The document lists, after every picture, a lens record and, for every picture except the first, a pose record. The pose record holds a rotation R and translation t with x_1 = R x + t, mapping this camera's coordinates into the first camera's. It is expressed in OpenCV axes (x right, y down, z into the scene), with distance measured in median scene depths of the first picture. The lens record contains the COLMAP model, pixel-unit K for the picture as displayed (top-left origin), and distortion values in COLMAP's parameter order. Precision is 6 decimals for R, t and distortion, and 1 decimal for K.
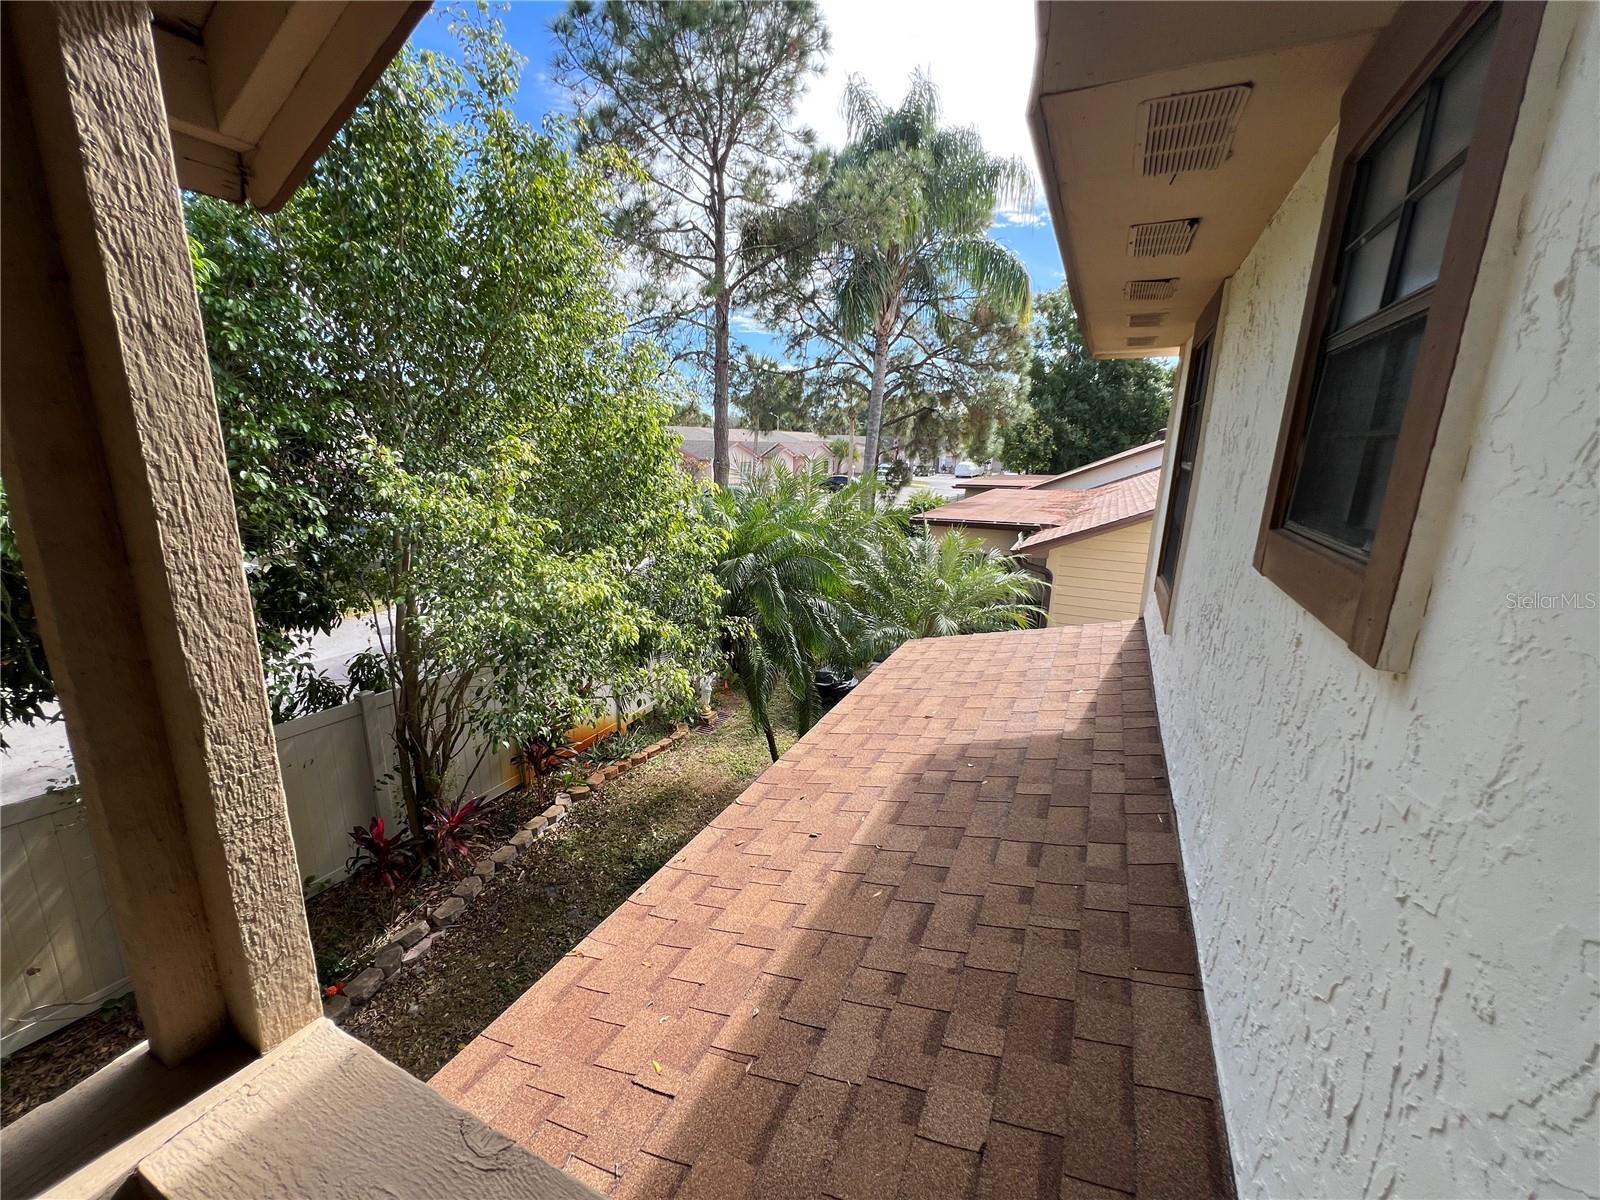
lens RADIAL K [[638.8, 0, 798.5], [0, 638.8, 598.8], [0, 0, 1]] dist [-0.001381, 0.000255]
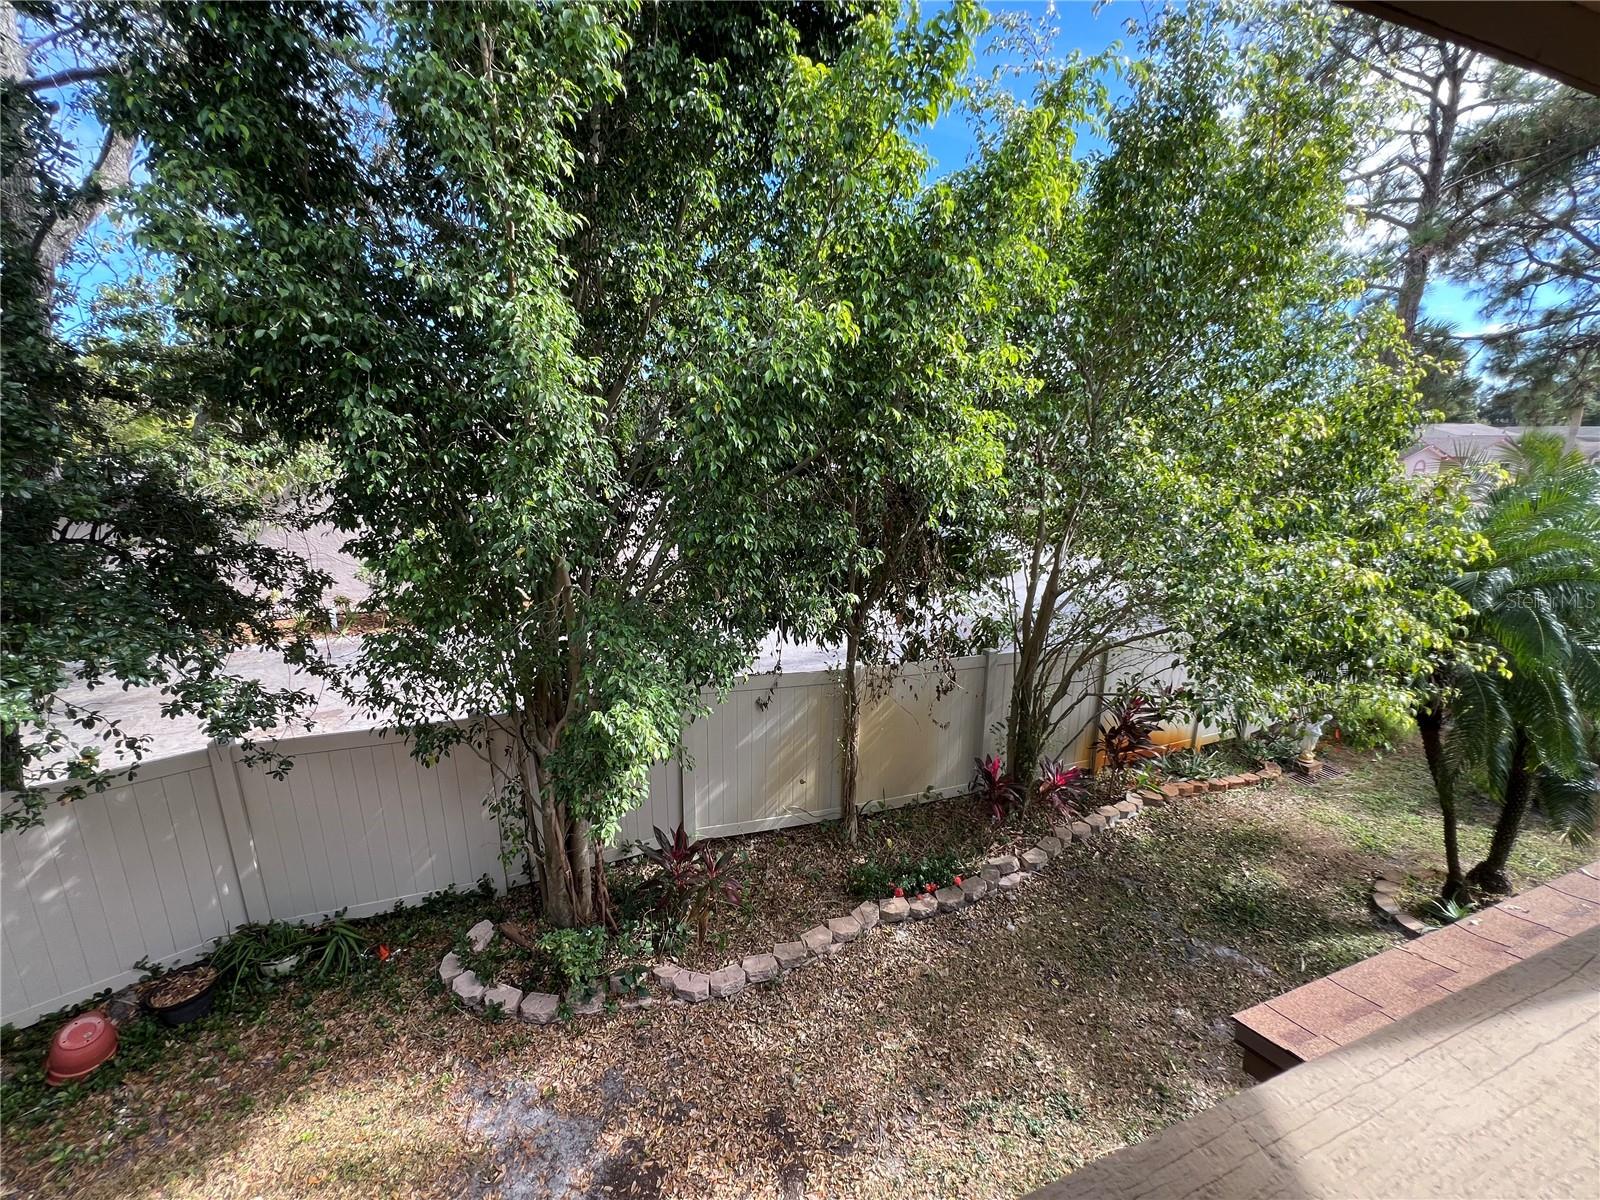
lens RADIAL K [[638.8, 0, 798.5], [0, 638.8, 598.8], [0, 0, 1]] dist [-0.001381, 0.000255]
pose [[0.720682, 0.144829, -0.677969, -0.119504], [-0.148710, 0.987467, 0.052865, 0.036421], [0.677129, 0.062722, 0.733187, -0.082517]]
